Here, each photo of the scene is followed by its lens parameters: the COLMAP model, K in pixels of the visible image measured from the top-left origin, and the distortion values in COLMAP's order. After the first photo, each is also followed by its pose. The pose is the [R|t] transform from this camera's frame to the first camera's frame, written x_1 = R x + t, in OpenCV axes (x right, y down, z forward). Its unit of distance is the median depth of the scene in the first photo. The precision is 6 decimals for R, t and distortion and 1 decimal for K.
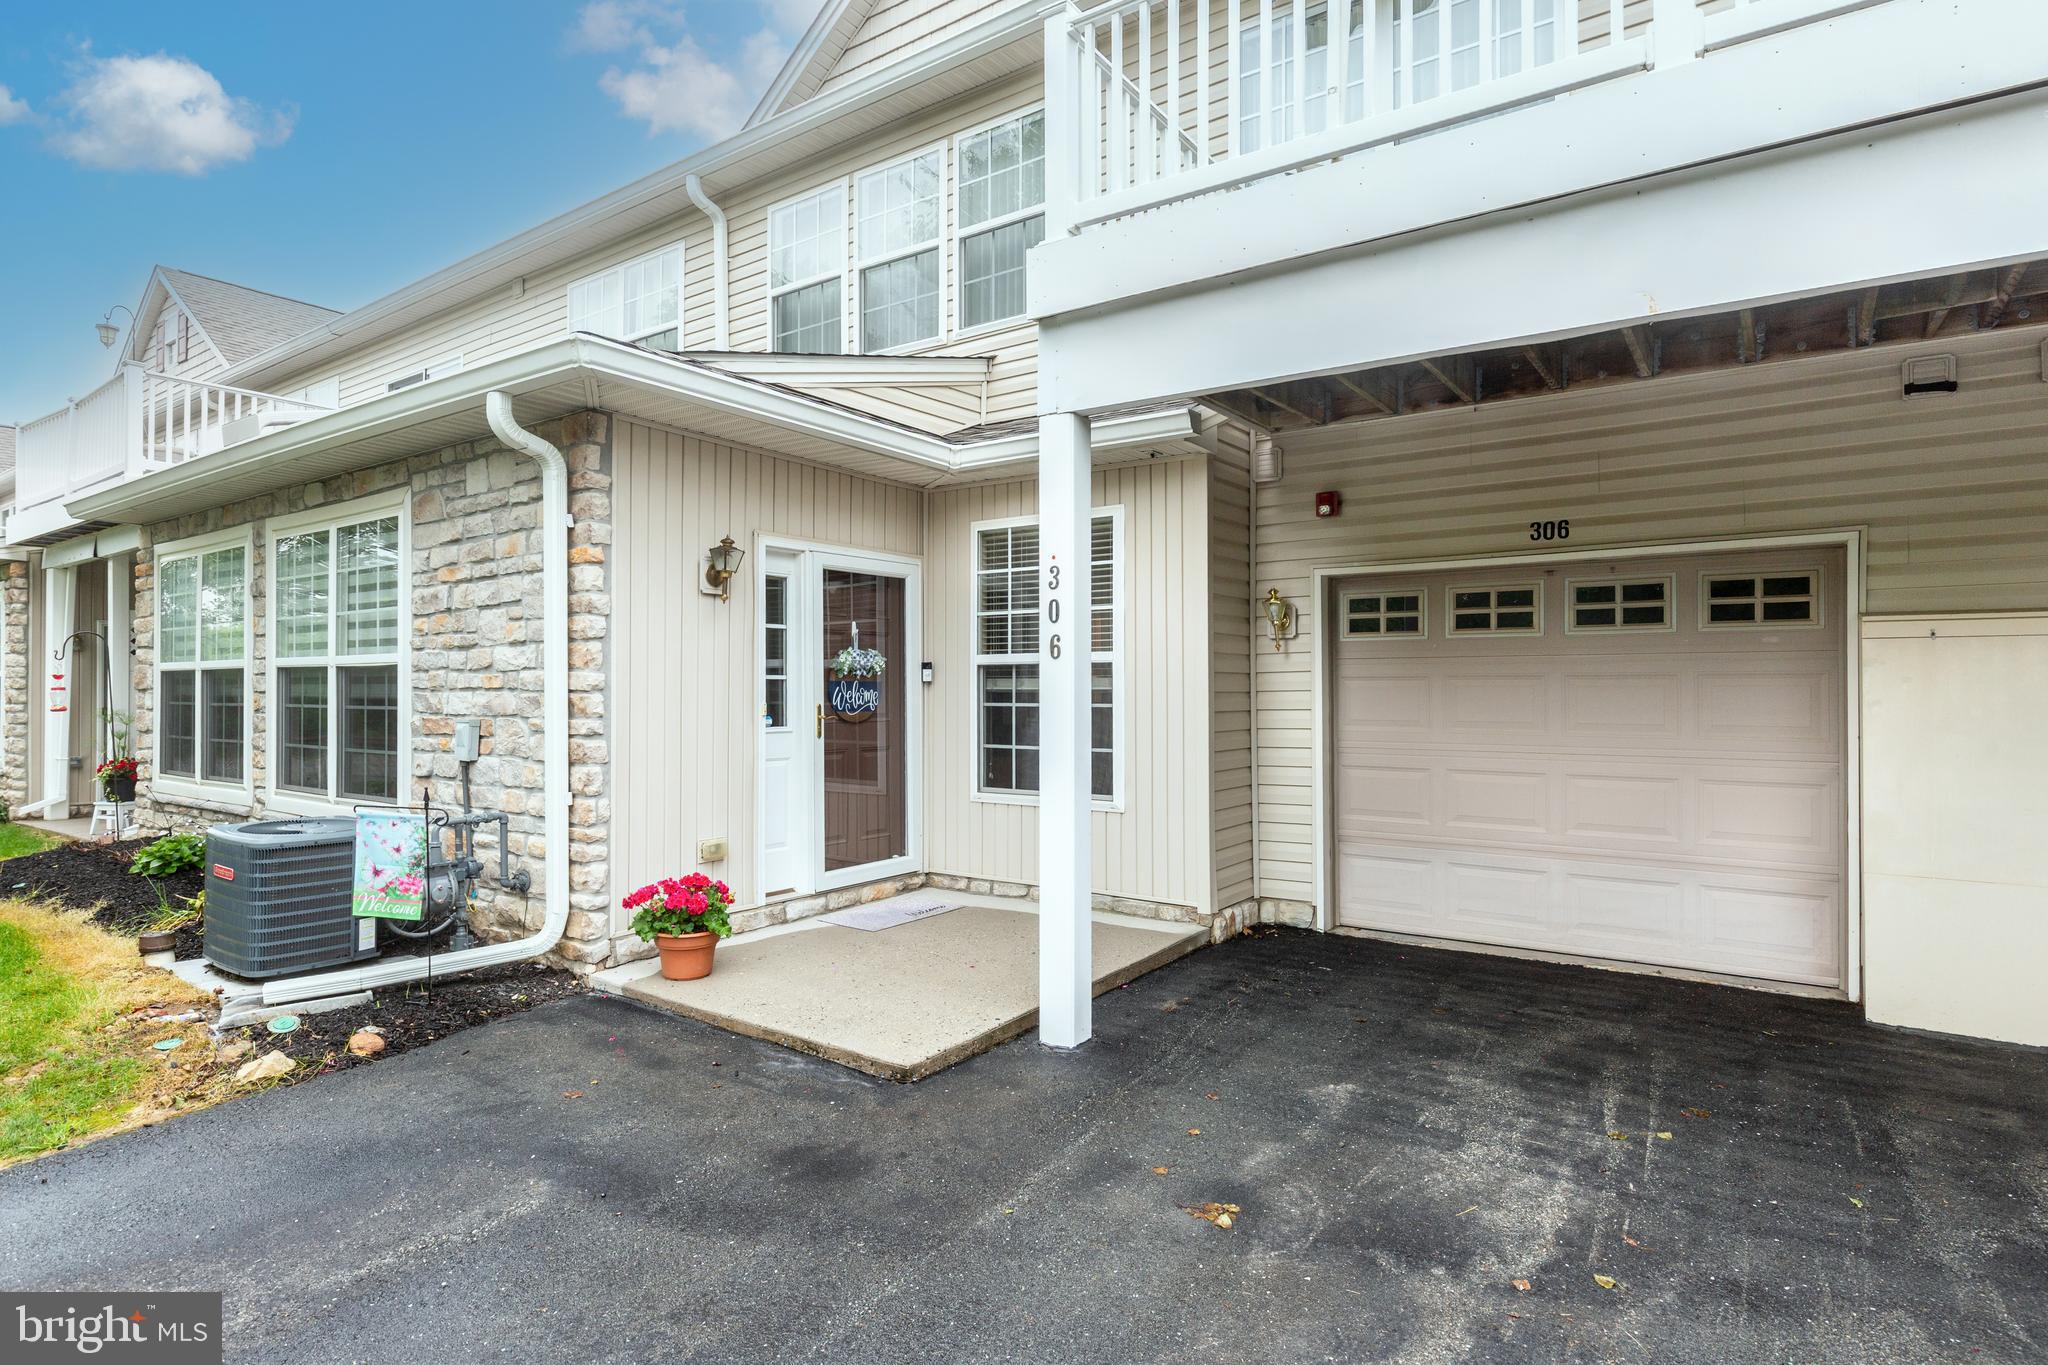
lens RADIAL K [[1067.7, 0, 935.3], [0, 1067.7, 693.4], [0, 0, 1]] dist [-0.019944, -0.003236]
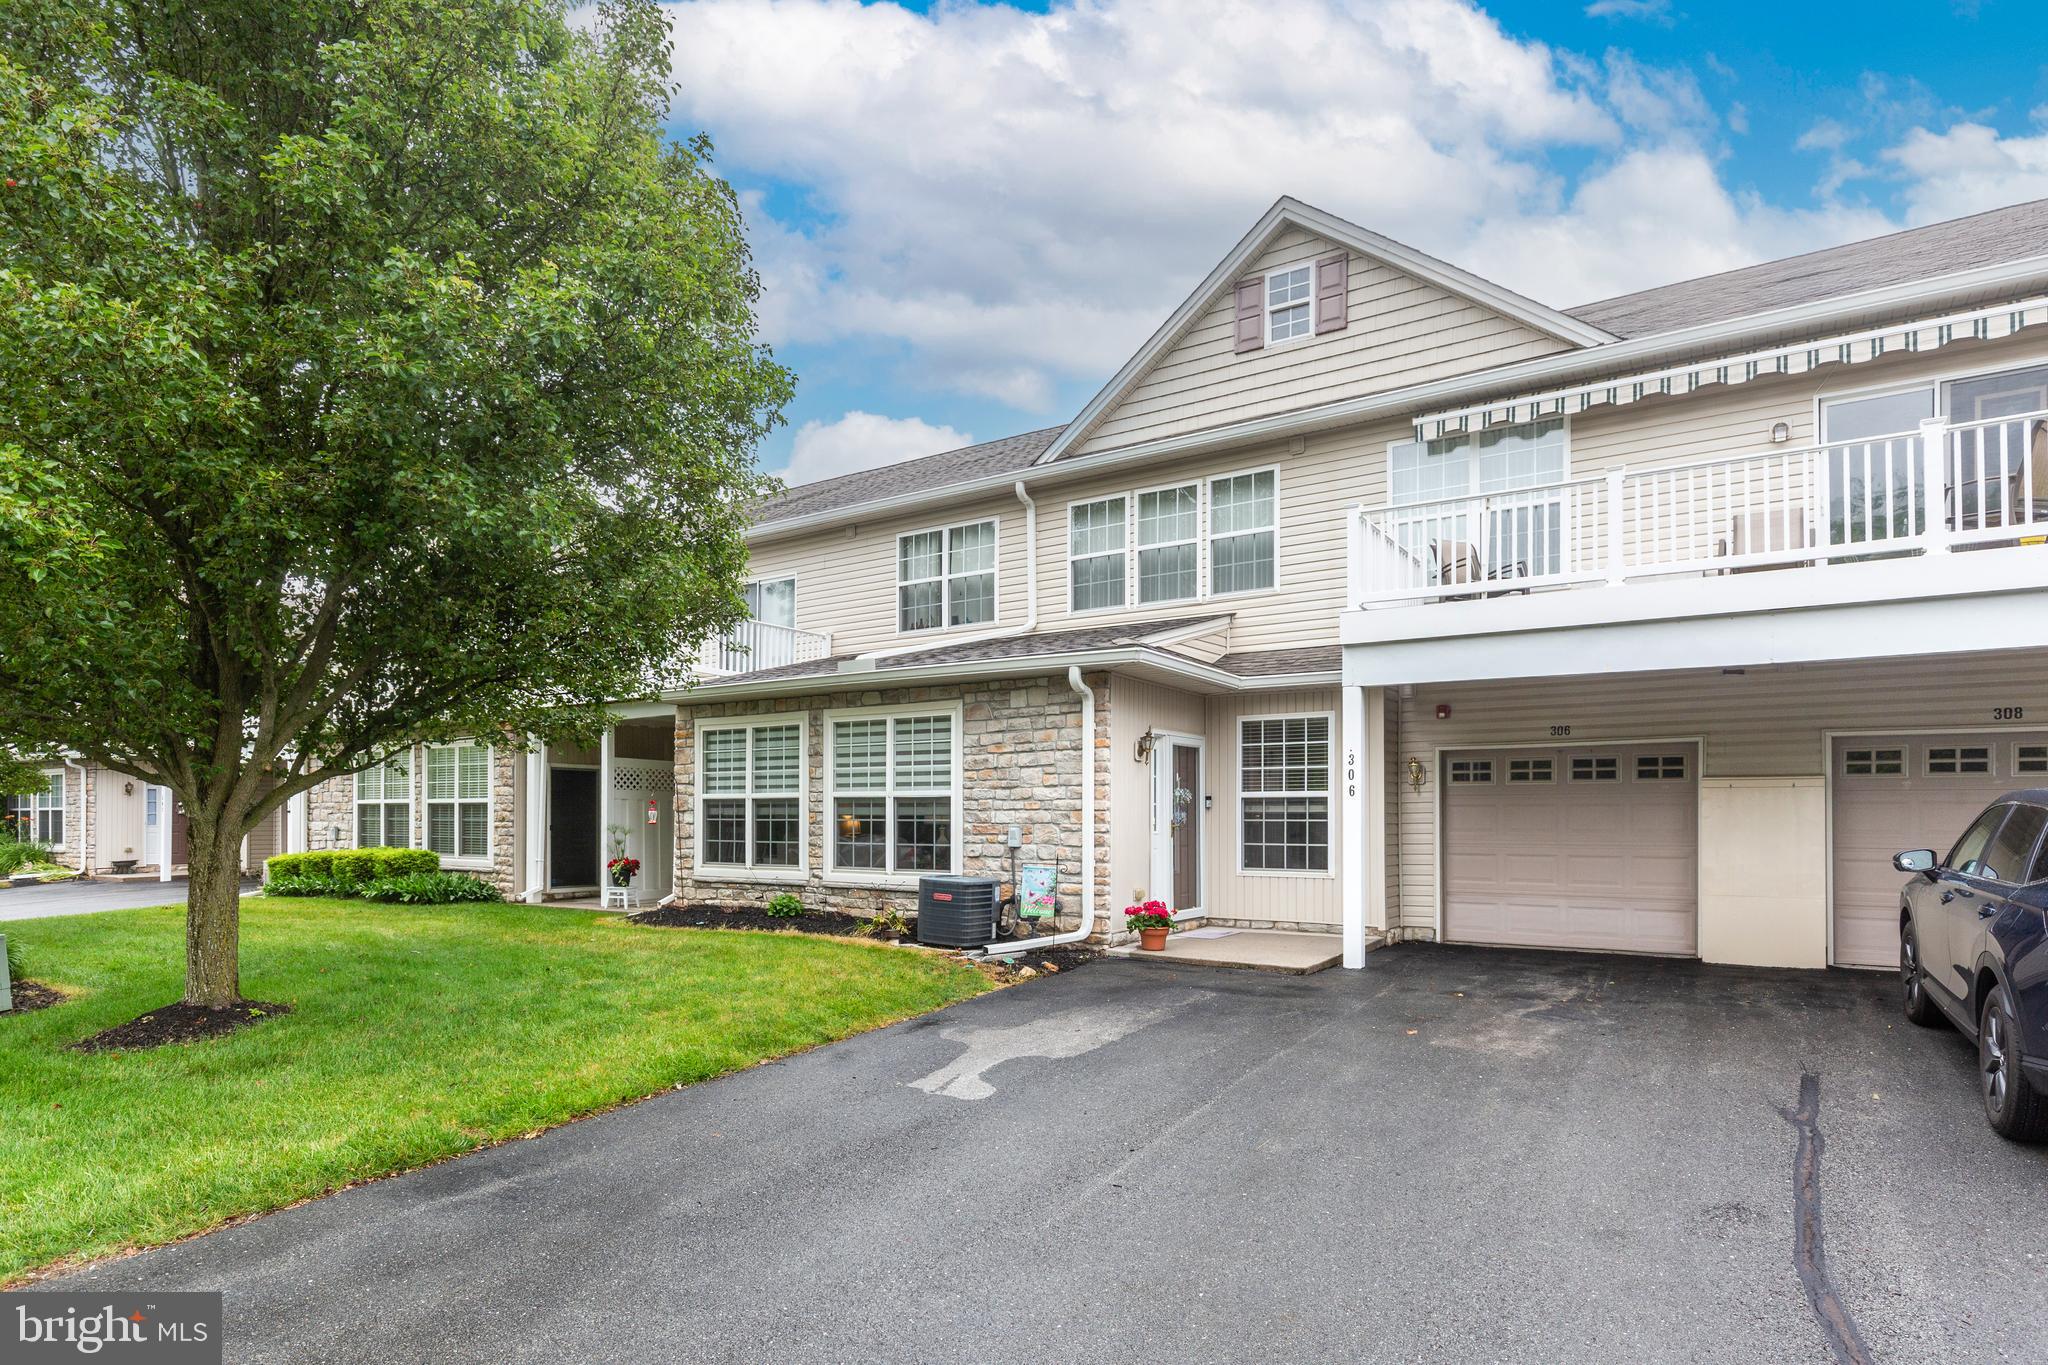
lens RADIAL K [[1041.9, 0, 1015.3], [0, 1041.9, 813.0], [0, 0, 1]] dist [-0.000217, 0.000556]
pose [[0.997867, 0.002226, 0.065235, -0.558122], [-0.001556, 0.999945, -0.010325, 0.021618], [-0.065254, 0.010201, 0.997817, -0.866816]]
